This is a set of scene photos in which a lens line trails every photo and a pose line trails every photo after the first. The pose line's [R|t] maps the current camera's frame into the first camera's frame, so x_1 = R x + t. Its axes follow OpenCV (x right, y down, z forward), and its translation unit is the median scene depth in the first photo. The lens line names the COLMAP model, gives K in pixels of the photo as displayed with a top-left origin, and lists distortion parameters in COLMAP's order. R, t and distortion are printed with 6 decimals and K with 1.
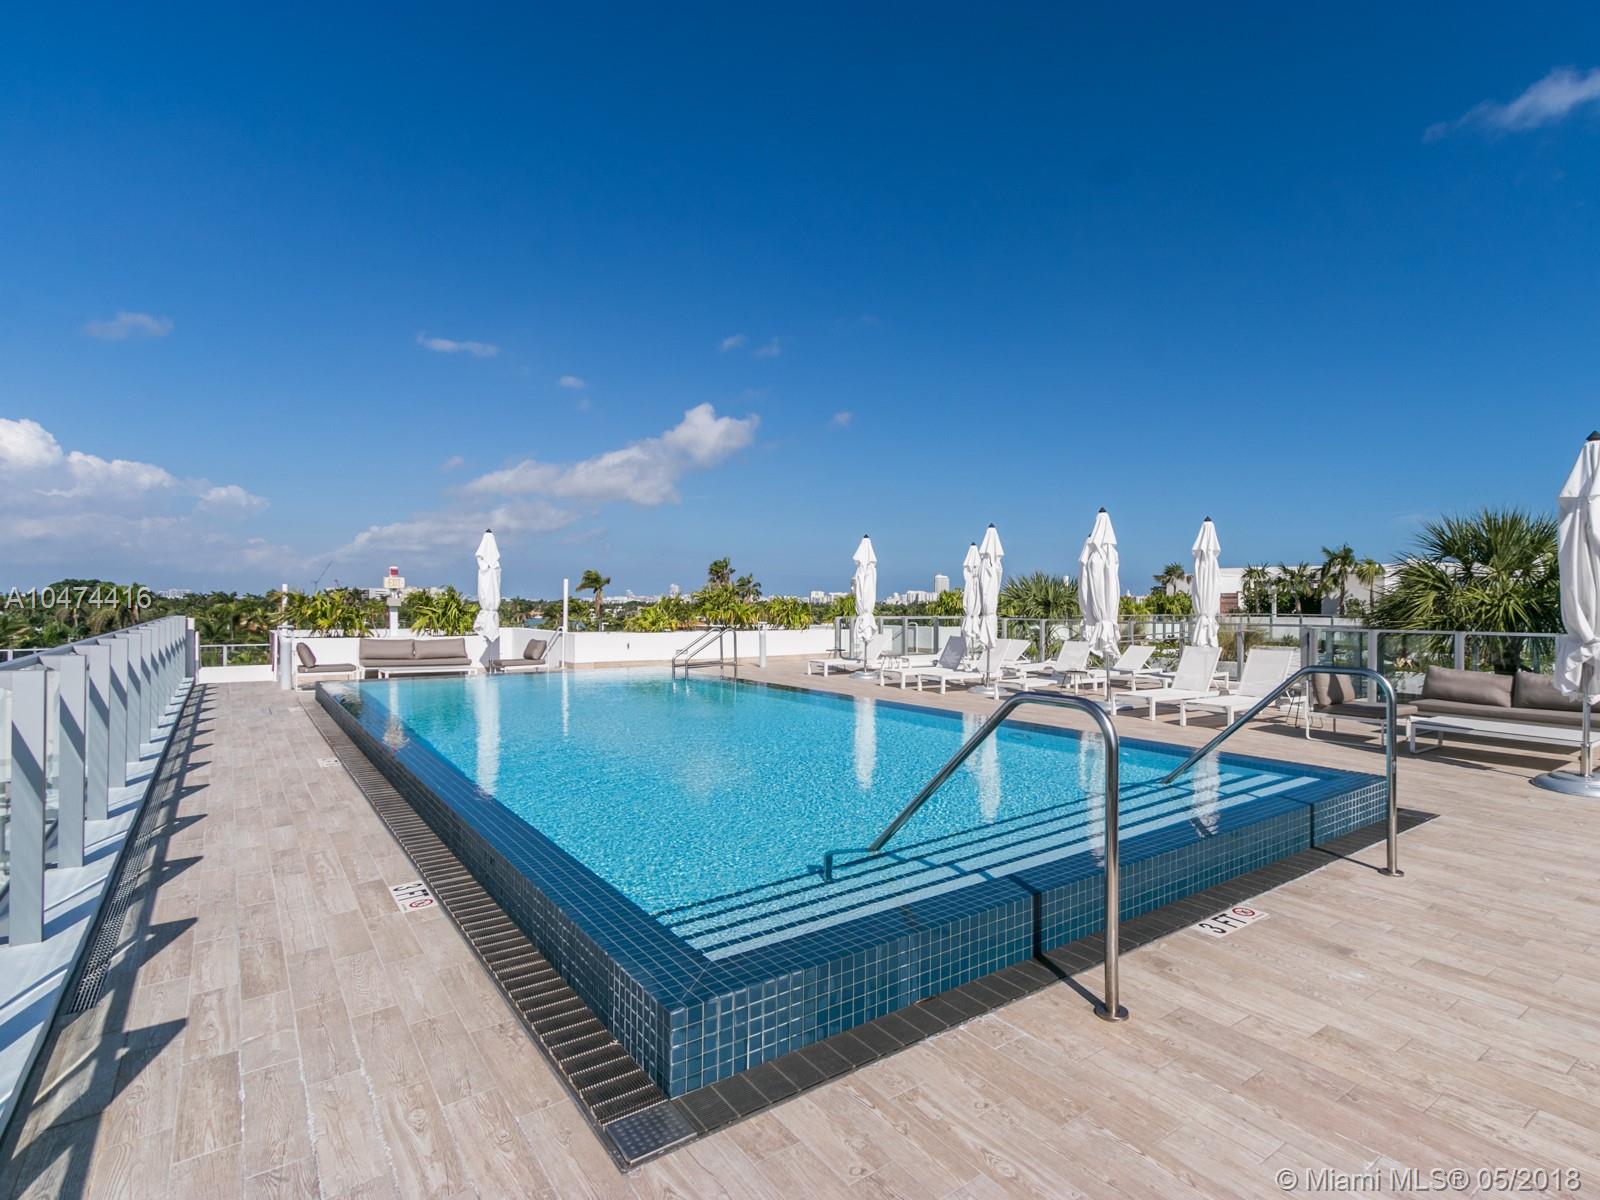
lens RADIAL K [[786.7, 0, 764.4], [0, 786.7, 553.0], [0, 0, 1]] dist [0.000097, -0.000233]
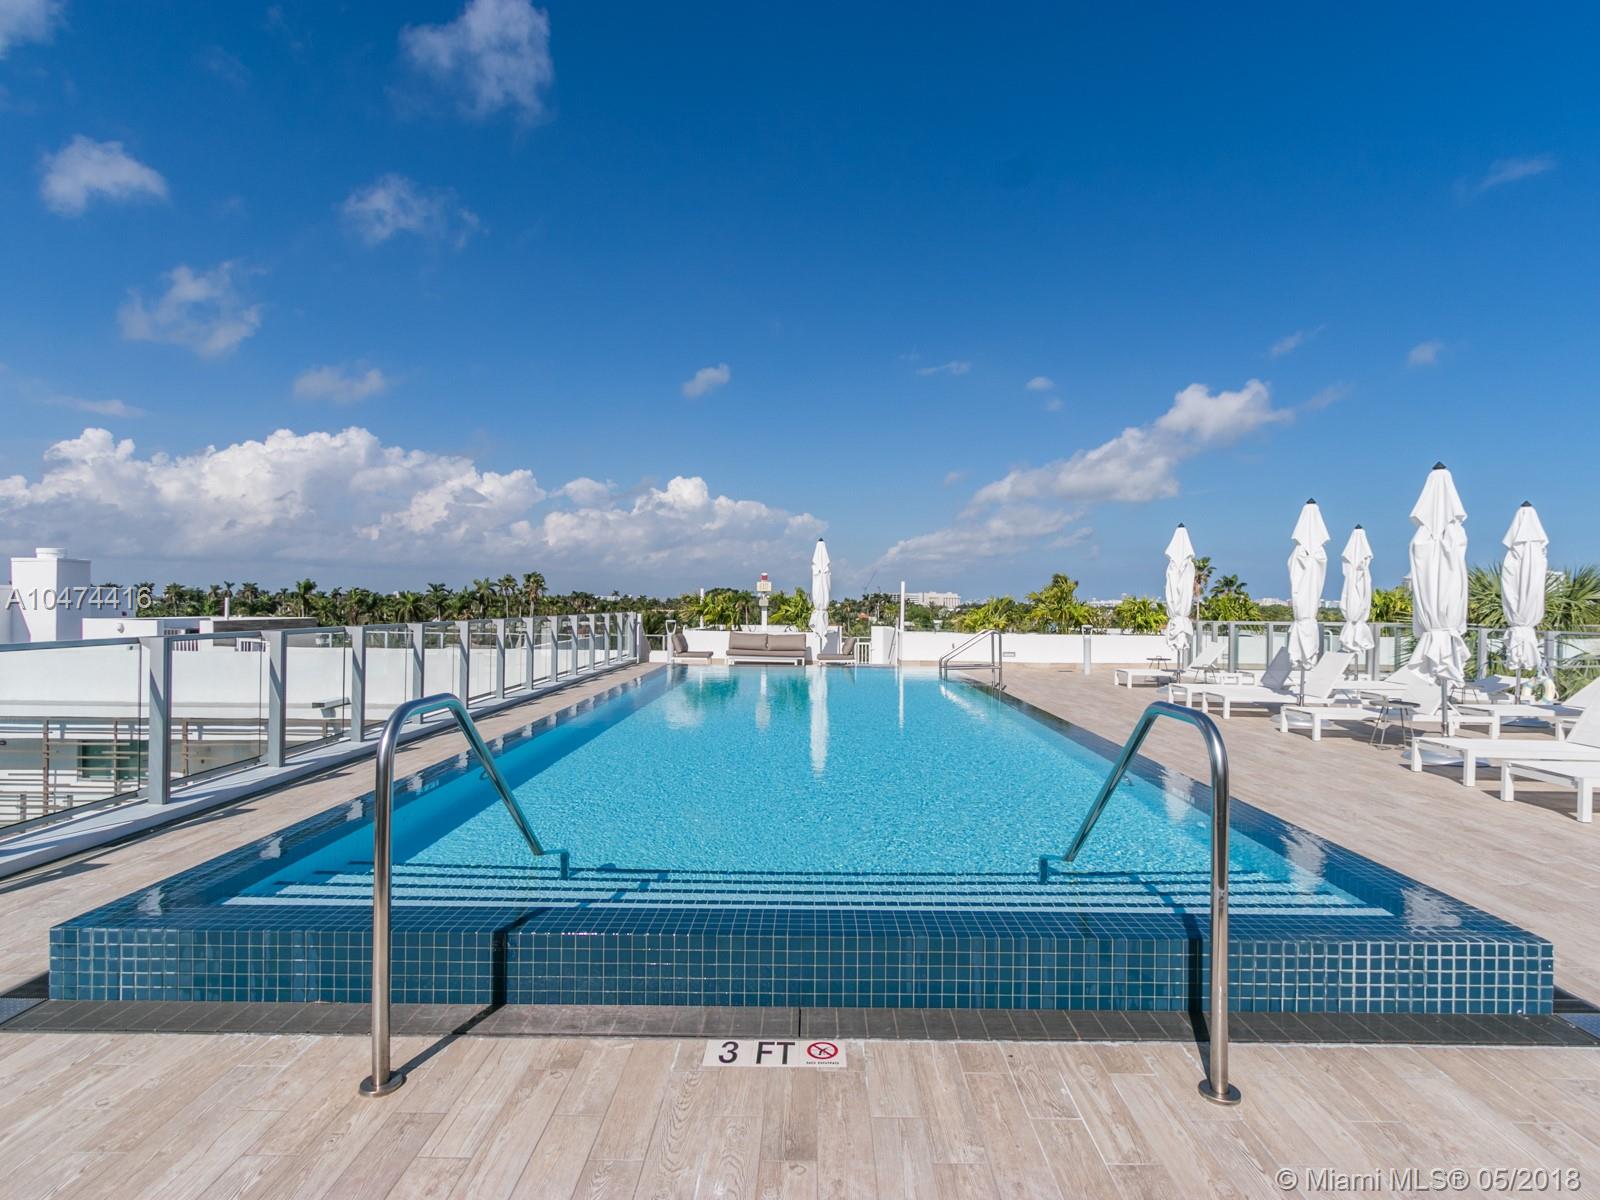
lens RADIAL K [[753.6, 0, 800.0], [0, 753.6, 600.0], [0, 0, 1]] dist [-0.003336, -0.000689]
pose [[0.817066, -0.003407, -0.576534, 0.237752], [0.034647, 0.998465, 0.043202, 0.013511], [0.575502, -0.055274, 0.815930, 0.123972]]
